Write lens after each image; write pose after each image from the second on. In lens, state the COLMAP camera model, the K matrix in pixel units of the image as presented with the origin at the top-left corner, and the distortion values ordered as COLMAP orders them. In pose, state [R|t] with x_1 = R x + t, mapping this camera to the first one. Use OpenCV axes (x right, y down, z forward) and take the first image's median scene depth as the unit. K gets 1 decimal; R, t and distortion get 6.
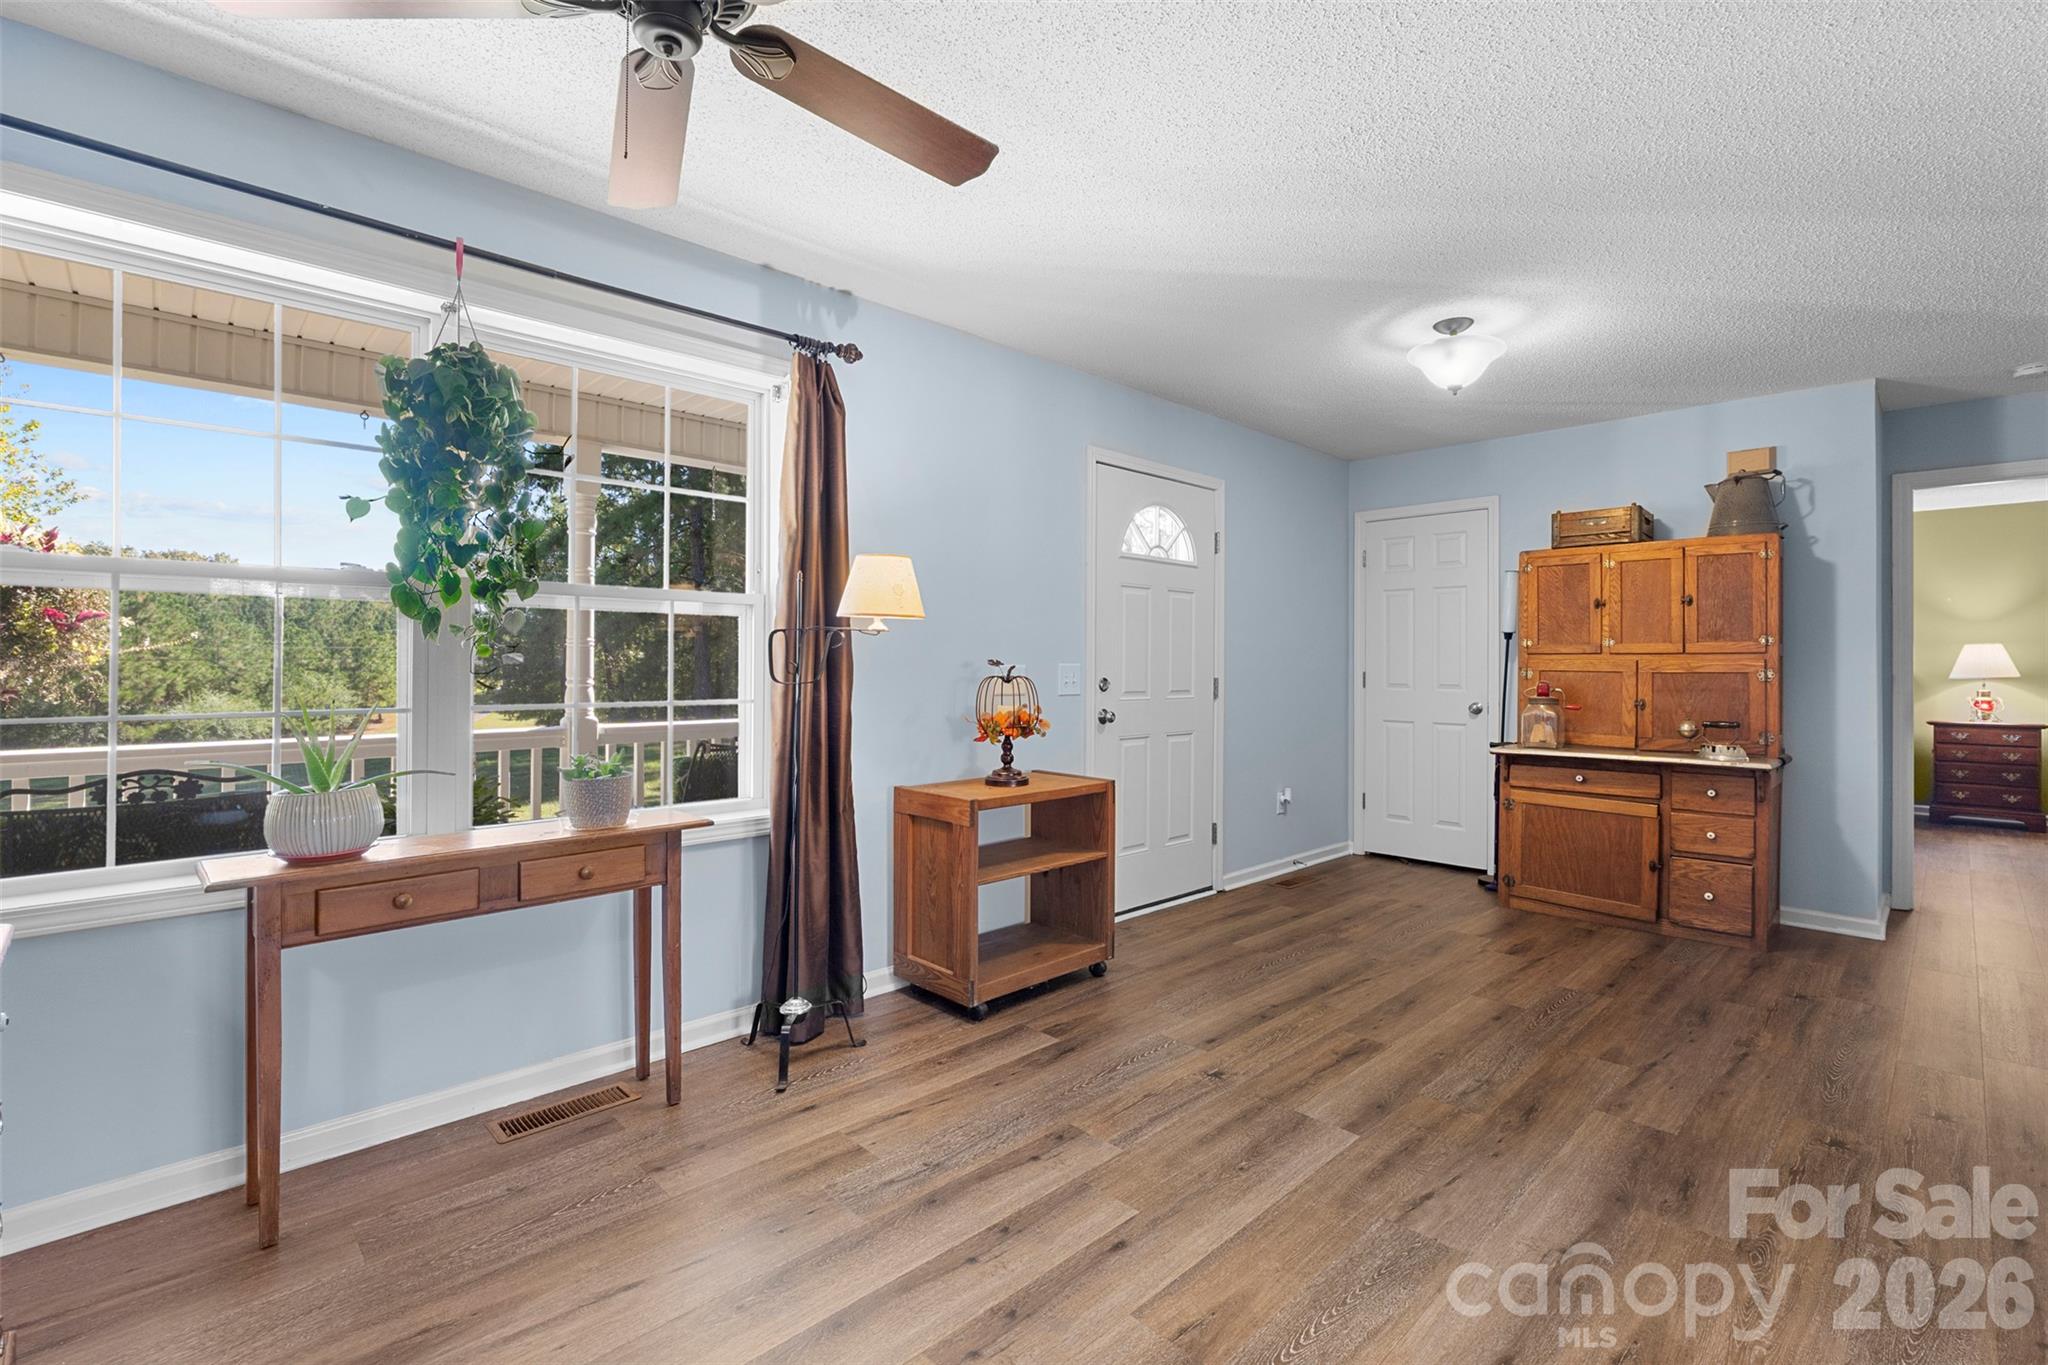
lens RADIAL K [[920.7, 0, 1019.2], [0, 920.7, 664.4], [0, 0, 1]] dist [-0.007718, -0.000137]
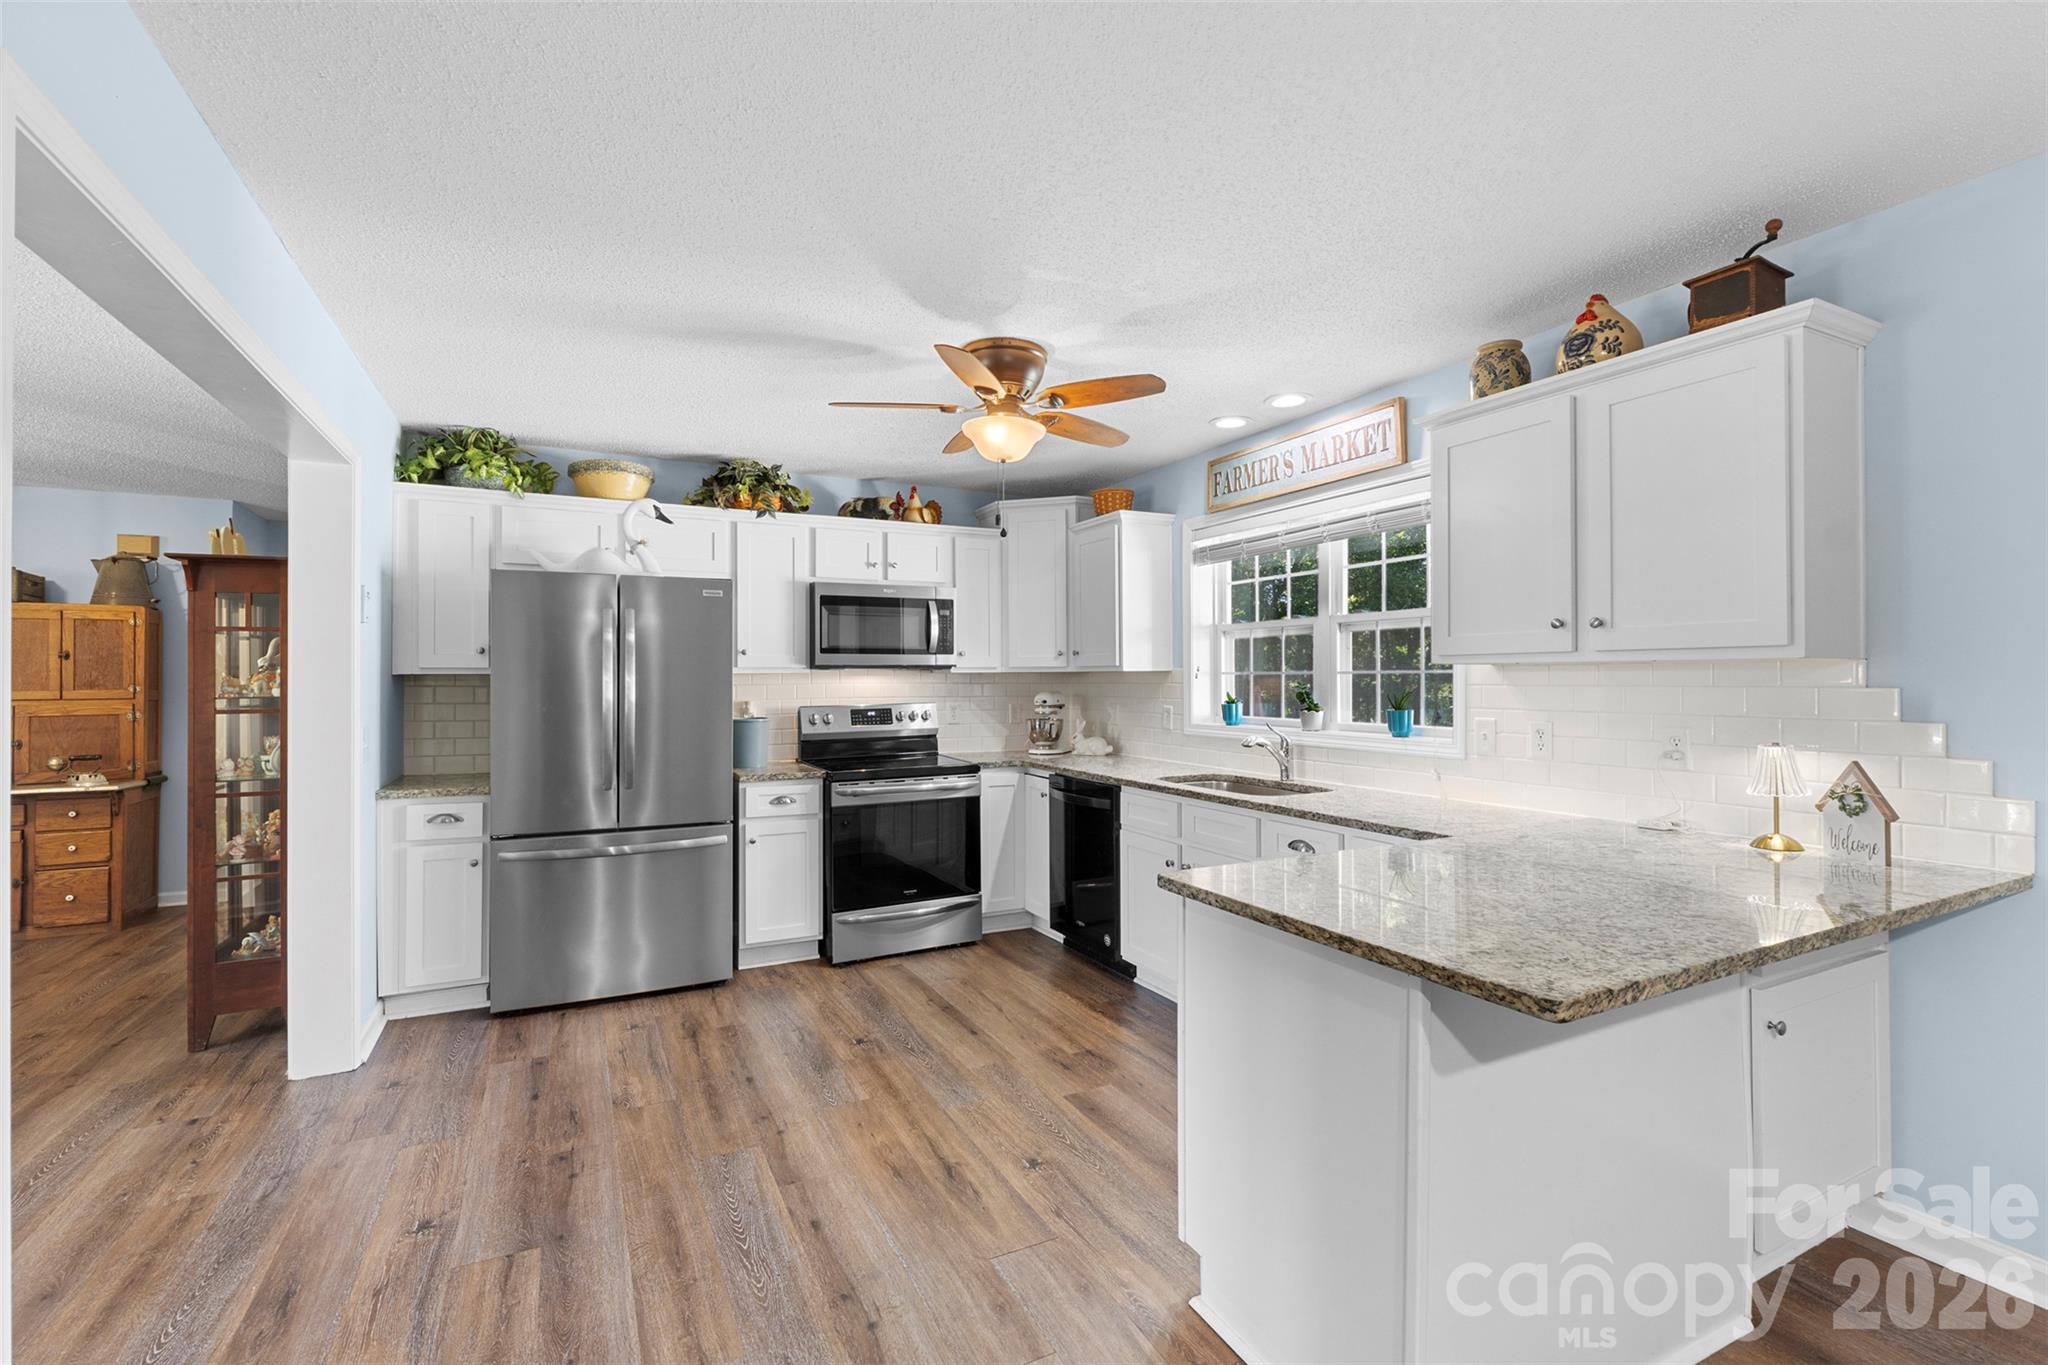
lens RADIAL K [[920.7, 0, 1038.7], [0, 920.7, 667.1], [0, 0, 1]] dist [-0.007718, -0.000137]
pose [[0.289548, 0.003236, 0.957158, -0.047243], [0.007211, 0.999959, -0.005562, -0.041620], [-0.957136, 0.008512, 0.289512, -0.605556]]
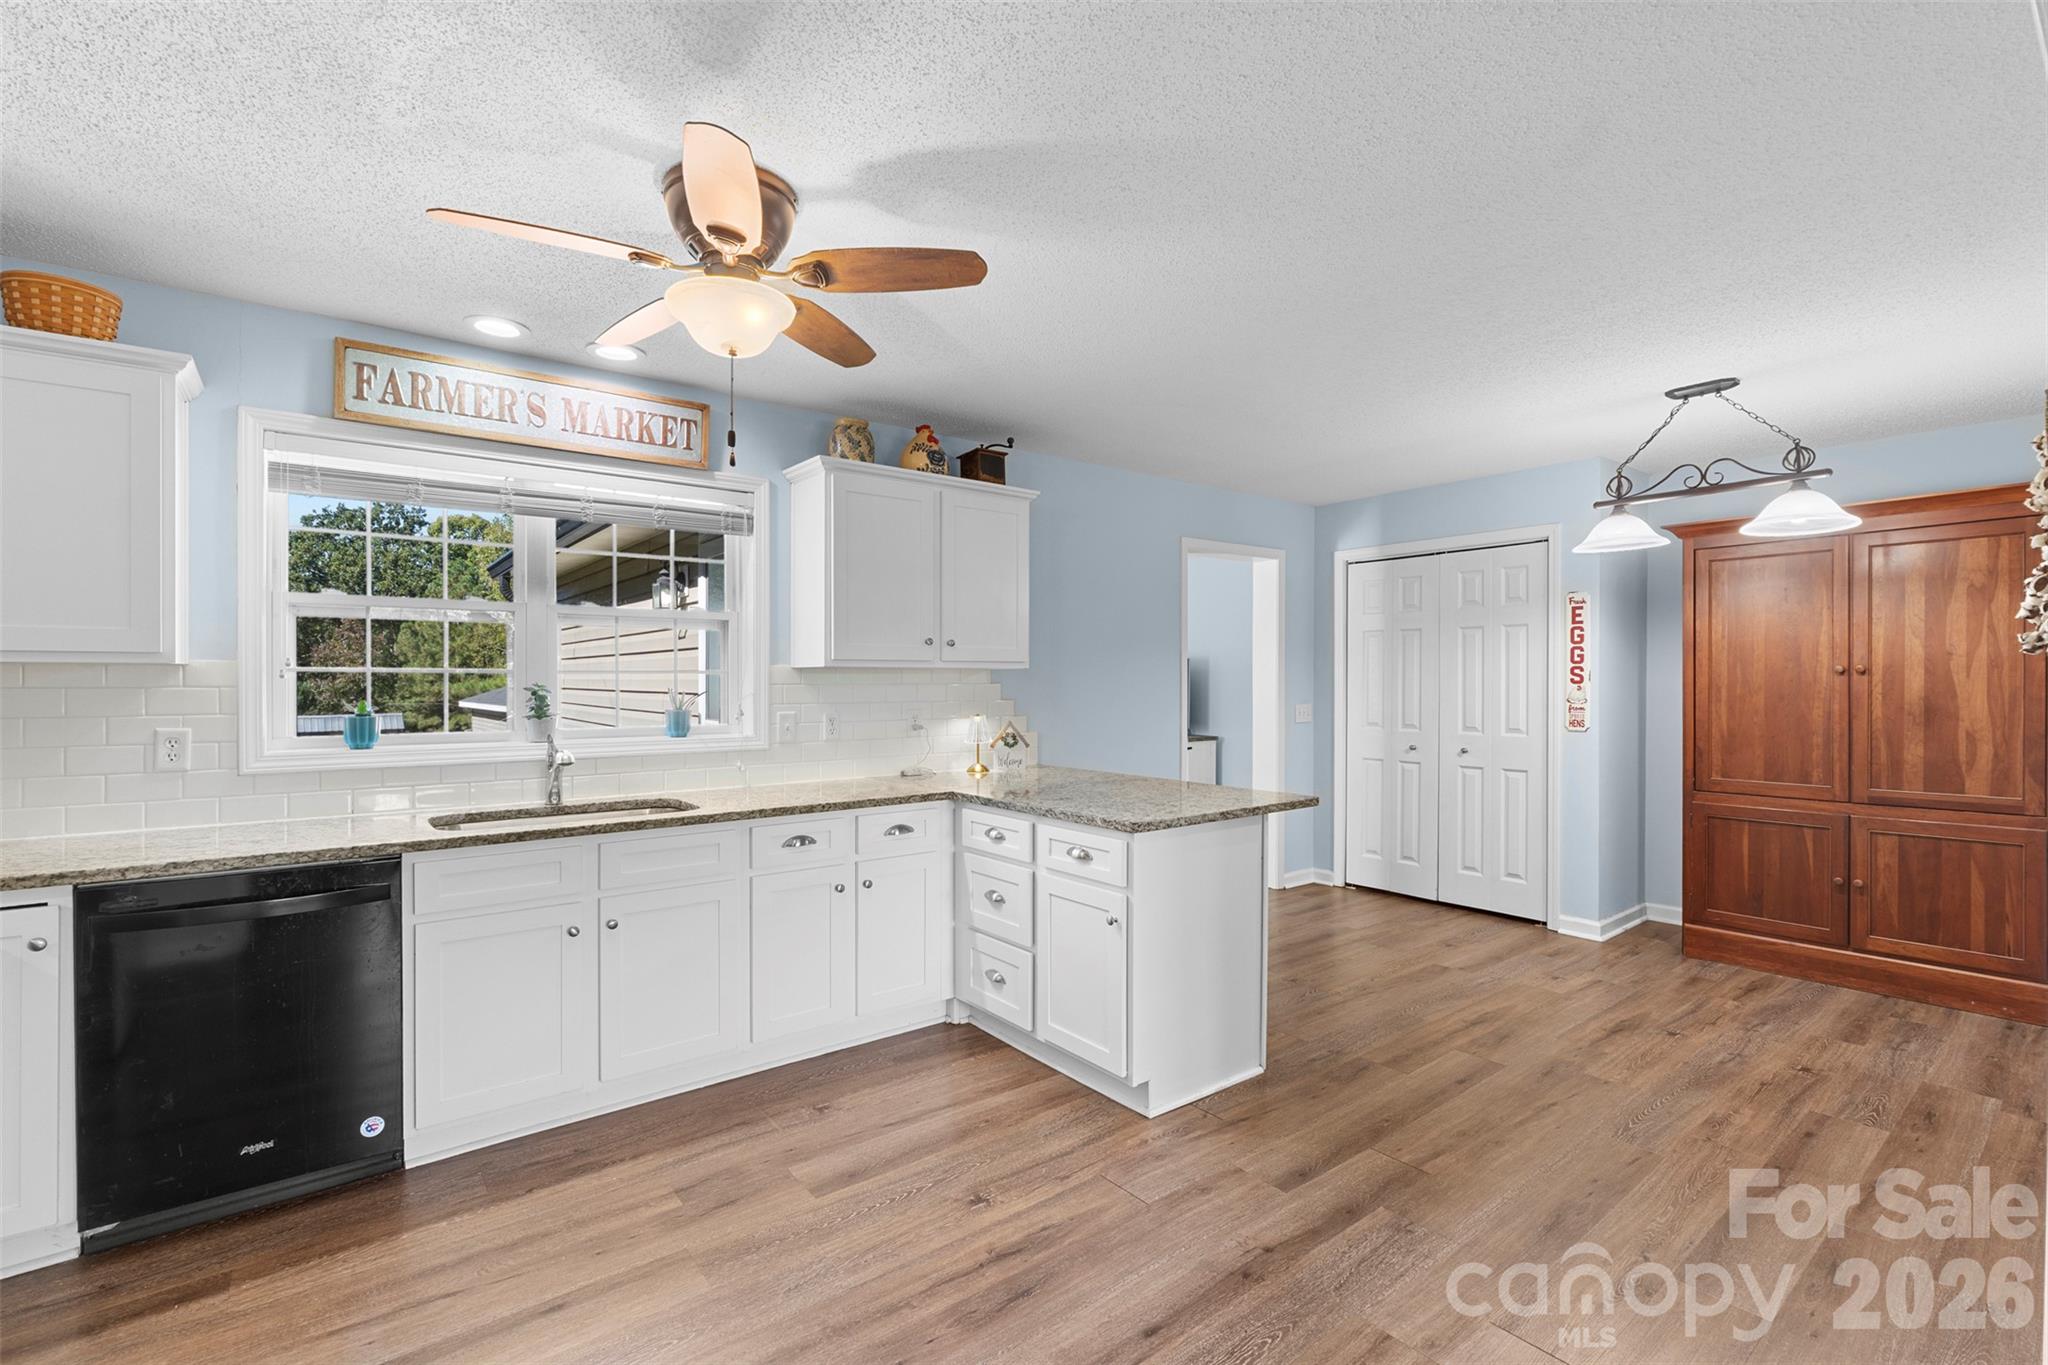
lens RADIAL K [[920.7, 0, 1027.2], [0, 920.7, 691.5], [0, 0, 1]] dist [-0.007718, -0.000137]
pose [[-0.995155, -0.005112, 0.098190, 0.474929], [-0.003719, 0.999890, 0.014365, -0.035234], [-0.098253, 0.013930, -0.995064, 0.161533]]
